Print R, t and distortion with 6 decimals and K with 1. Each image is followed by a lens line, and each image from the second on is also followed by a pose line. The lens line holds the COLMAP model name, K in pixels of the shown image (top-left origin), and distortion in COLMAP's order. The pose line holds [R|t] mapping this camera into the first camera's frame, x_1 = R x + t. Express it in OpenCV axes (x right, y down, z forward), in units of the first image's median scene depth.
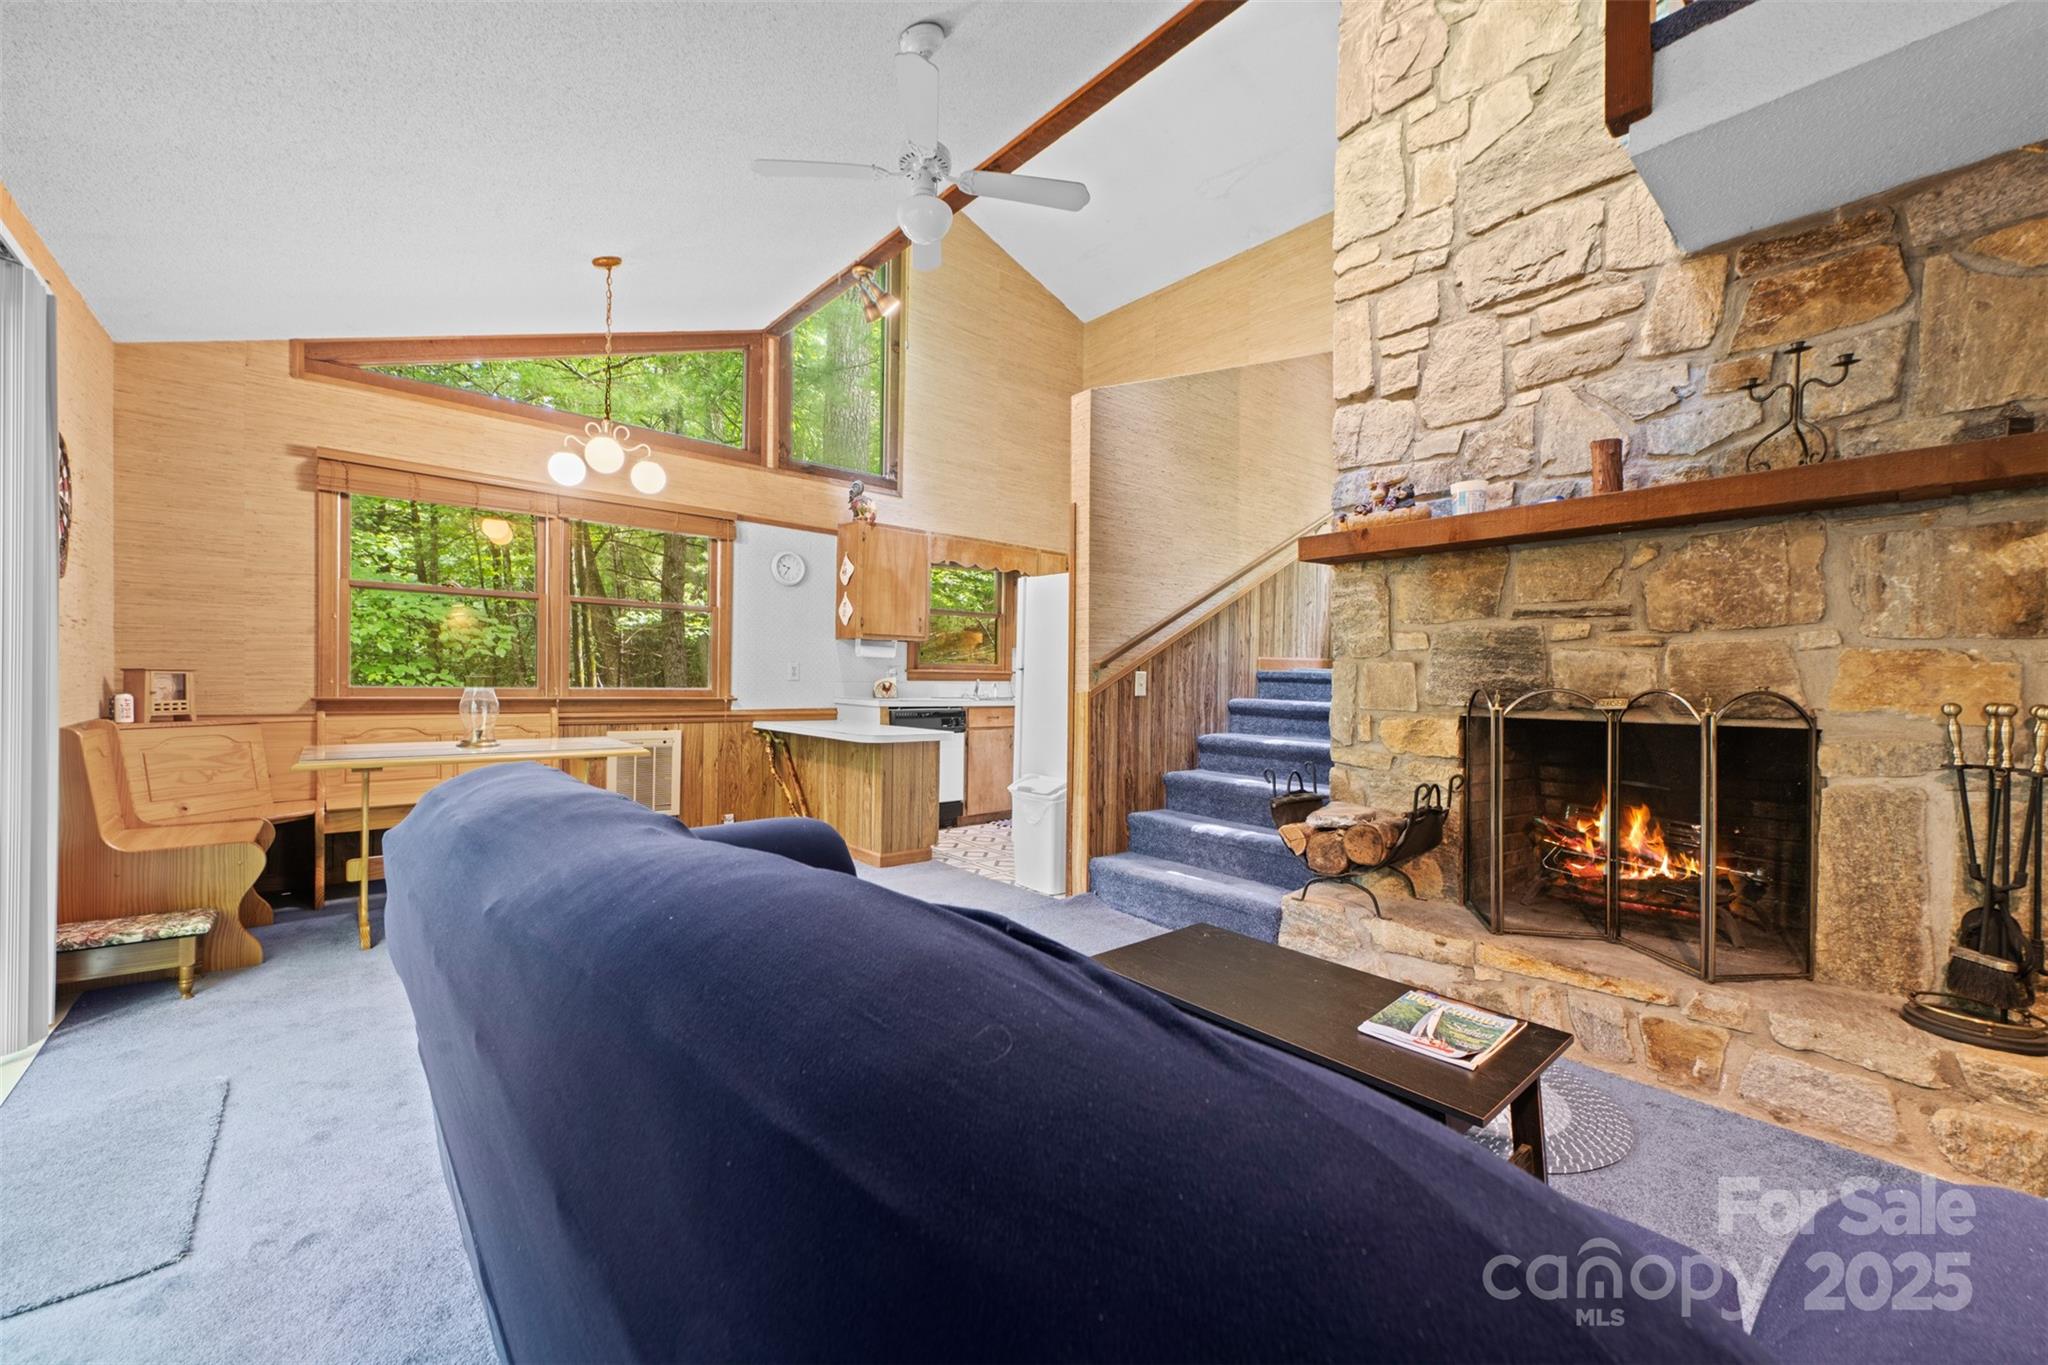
lens RADIAL K [[803.8, 0, 1024.1], [0, 803.8, 690.7], [0, 0, 1]] dist [0.011376, -0.001574]
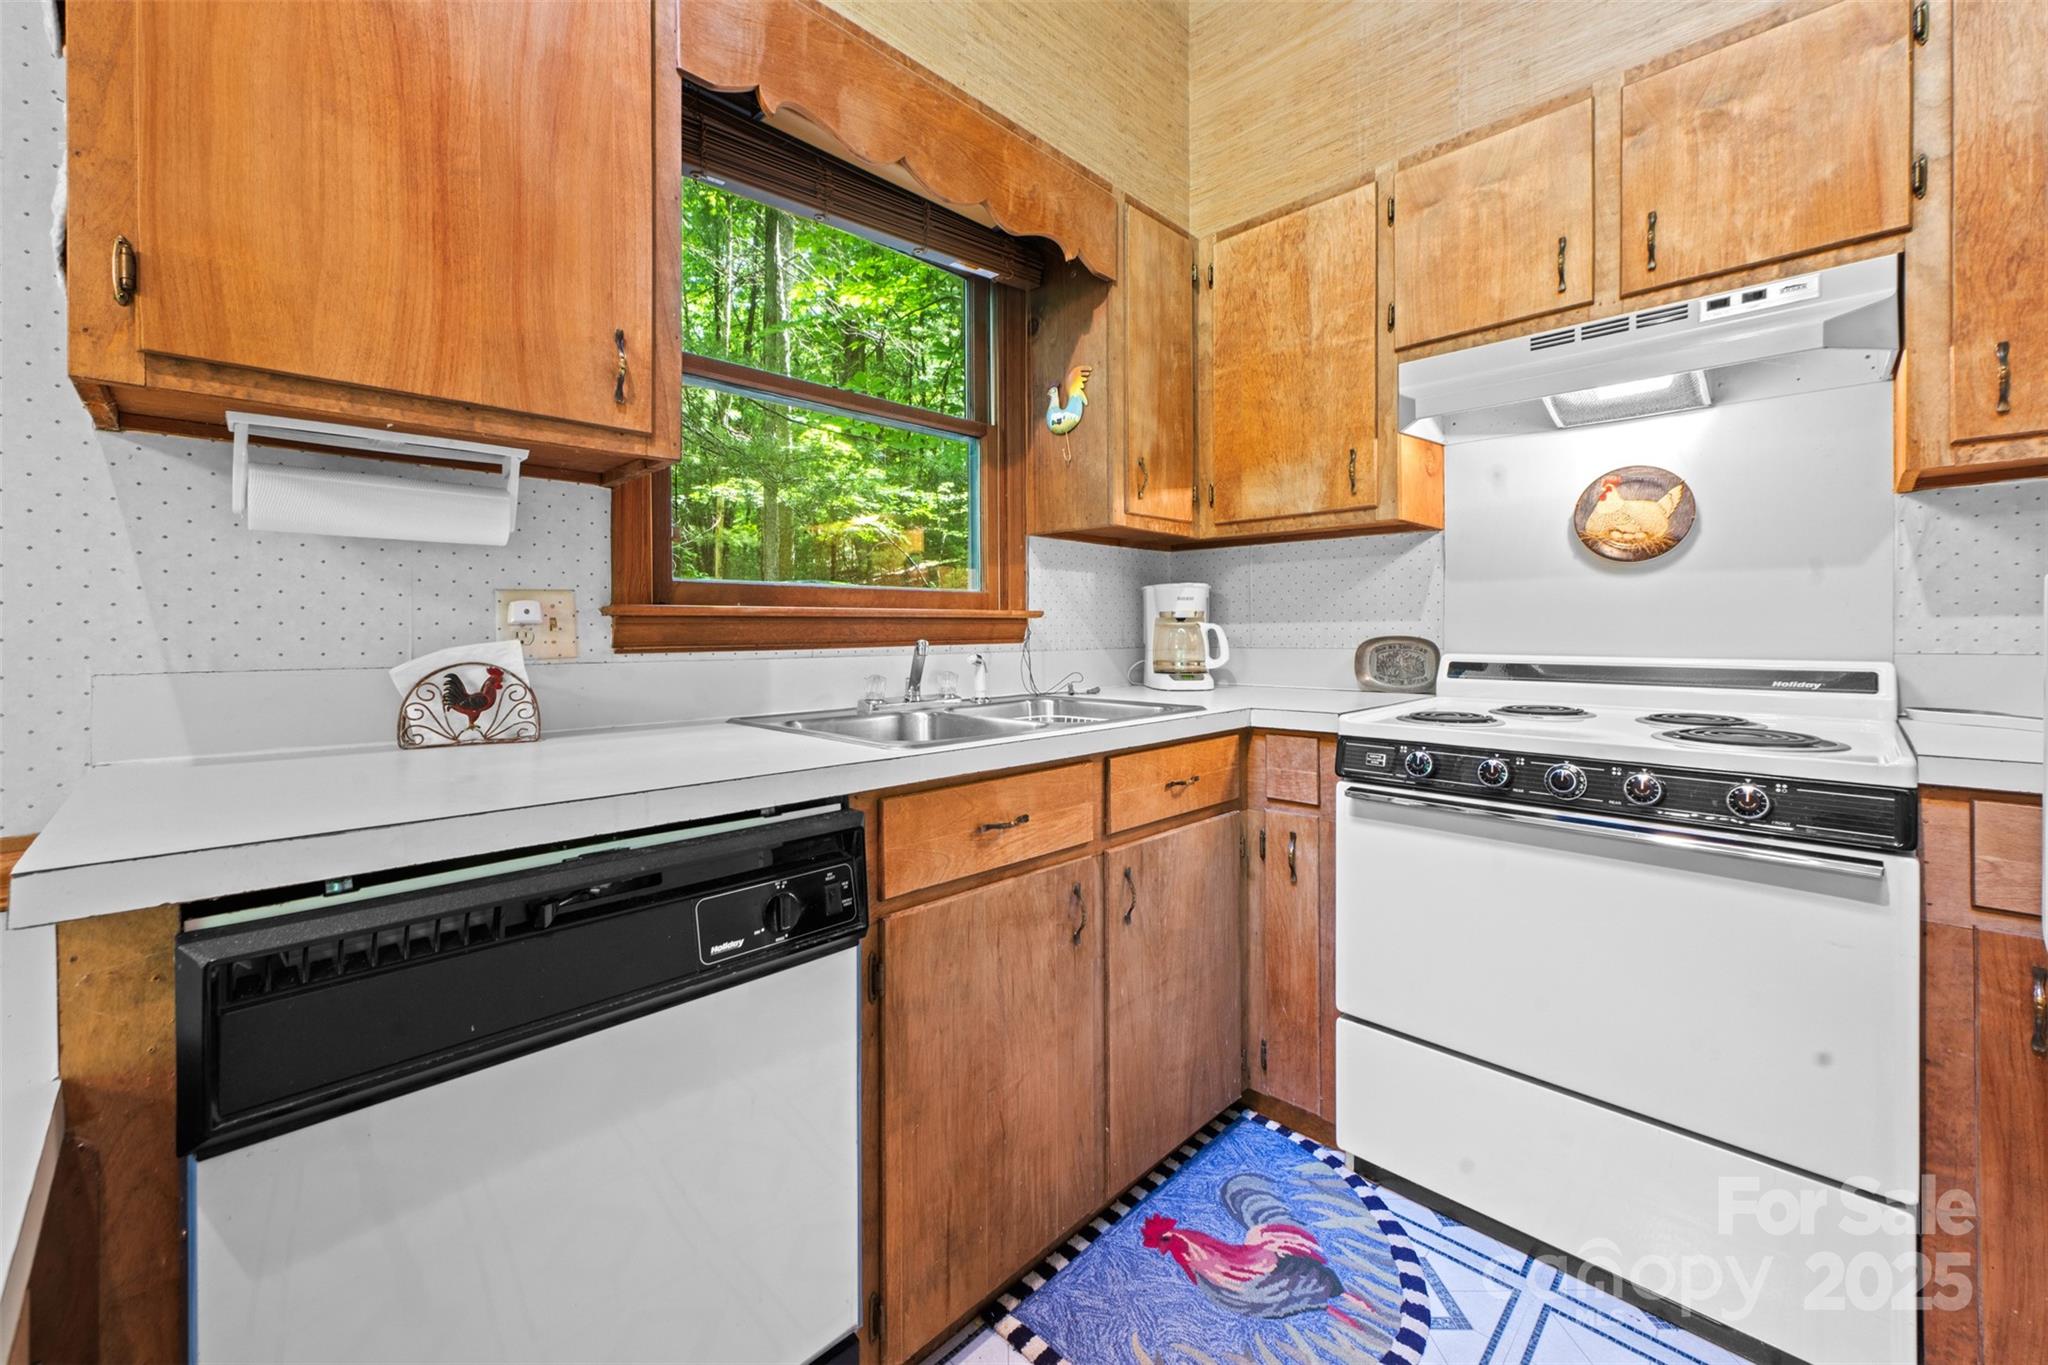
lens RADIAL K [[803.8, 0, 1027.6], [0, 803.8, 636.3], [0, 0, 1]] dist [0.011376, -0.001574]
pose [[0.995536, -0.021550, 0.091888, -0.090057], [0.022501, 0.999703, -0.009331, -0.023127], [-0.091660, 0.011357, 0.995726, 1.409734]]
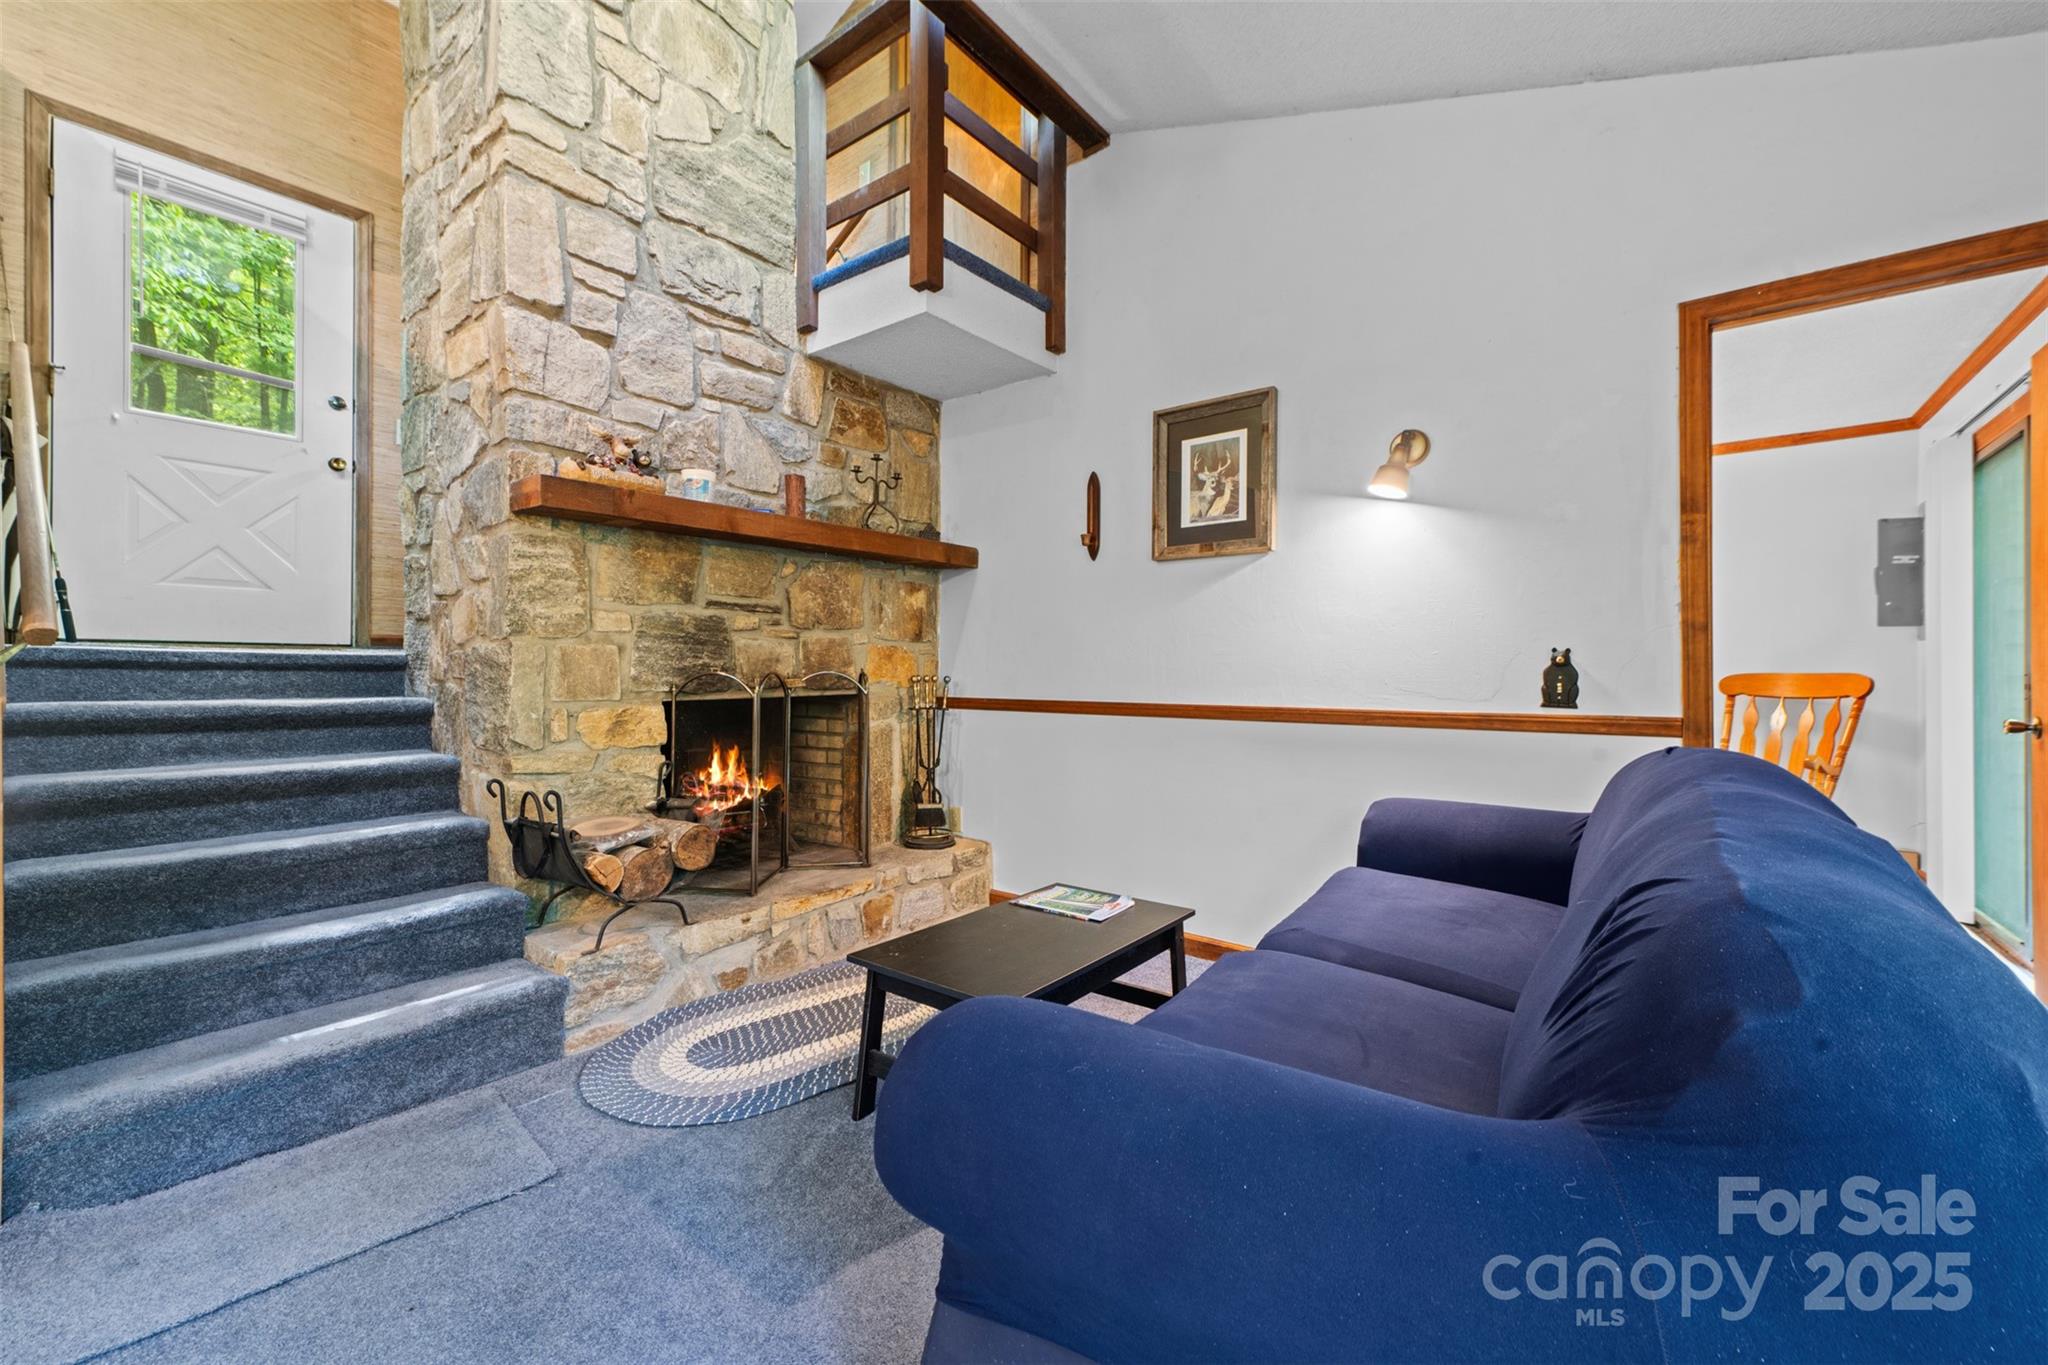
lens RADIAL K [[803.8, 0, 1027.7], [0, 803.8, 668.1], [0, 0, 1]] dist [0.011376, -0.001574]
pose [[-0.187773, -0.015335, 0.982093, -0.460011], [0.009328, 0.999805, 0.017395, -0.020320], [-0.982168, 0.012427, -0.187593, 0.685170]]
